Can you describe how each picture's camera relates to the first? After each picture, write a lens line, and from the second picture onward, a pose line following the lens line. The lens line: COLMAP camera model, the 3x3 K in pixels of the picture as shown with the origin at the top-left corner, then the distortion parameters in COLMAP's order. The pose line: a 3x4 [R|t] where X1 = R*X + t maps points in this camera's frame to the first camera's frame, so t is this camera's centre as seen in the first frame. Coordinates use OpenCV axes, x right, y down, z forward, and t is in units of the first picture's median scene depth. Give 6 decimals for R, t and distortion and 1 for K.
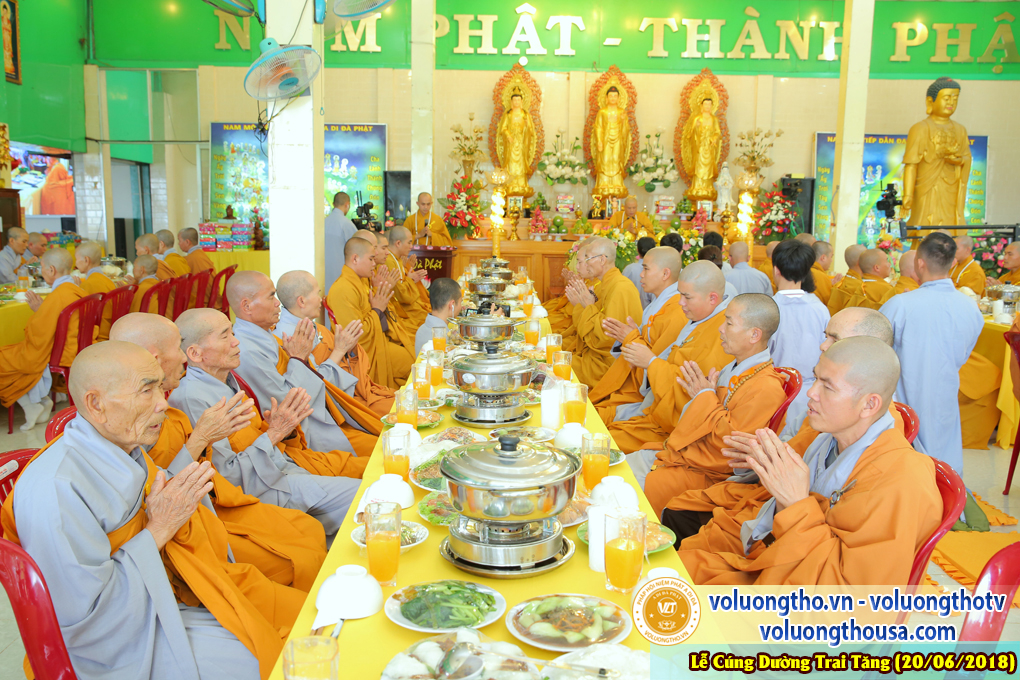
lens RADIAL K [[905.1, 0, 514.0], [0, 905.1, 341.0], [0, 0, 1]] dist [-0.041886, 0.081356]
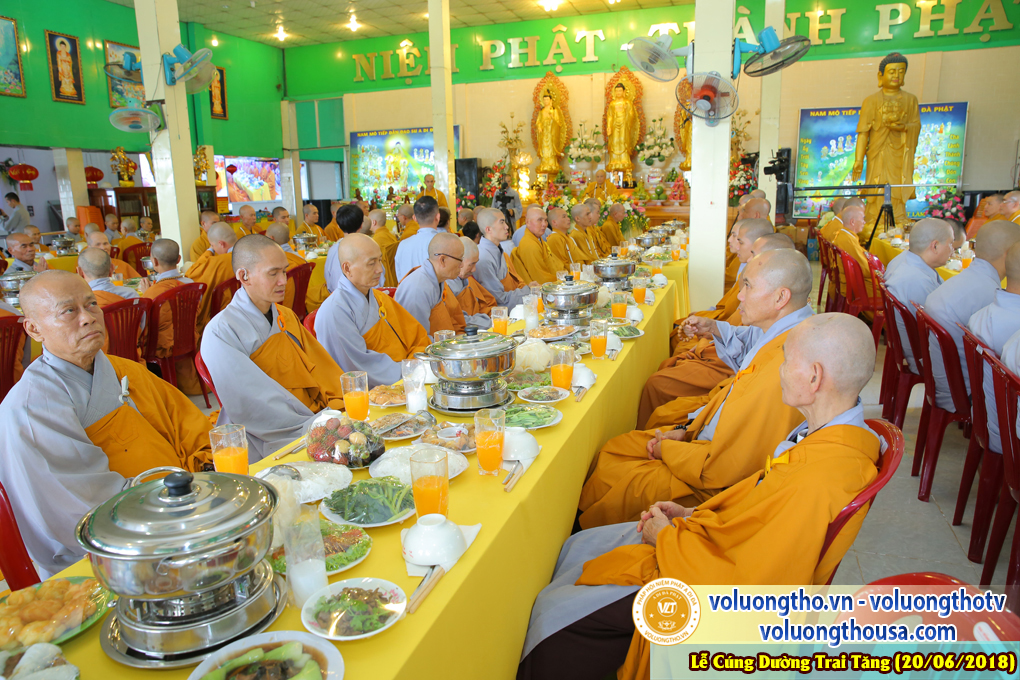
lens RADIAL K [[724.1, 0, 491.1], [0, 724.1, 344.4], [0, 0, 1]] dist [-0.117018, 0.087179]
pose [[0.927688, 0.042131, -0.370971, 0.321443], [-0.014659, 0.996957, 0.076566, 0.008767], [0.373067, -0.065591, 0.925483, -0.012856]]
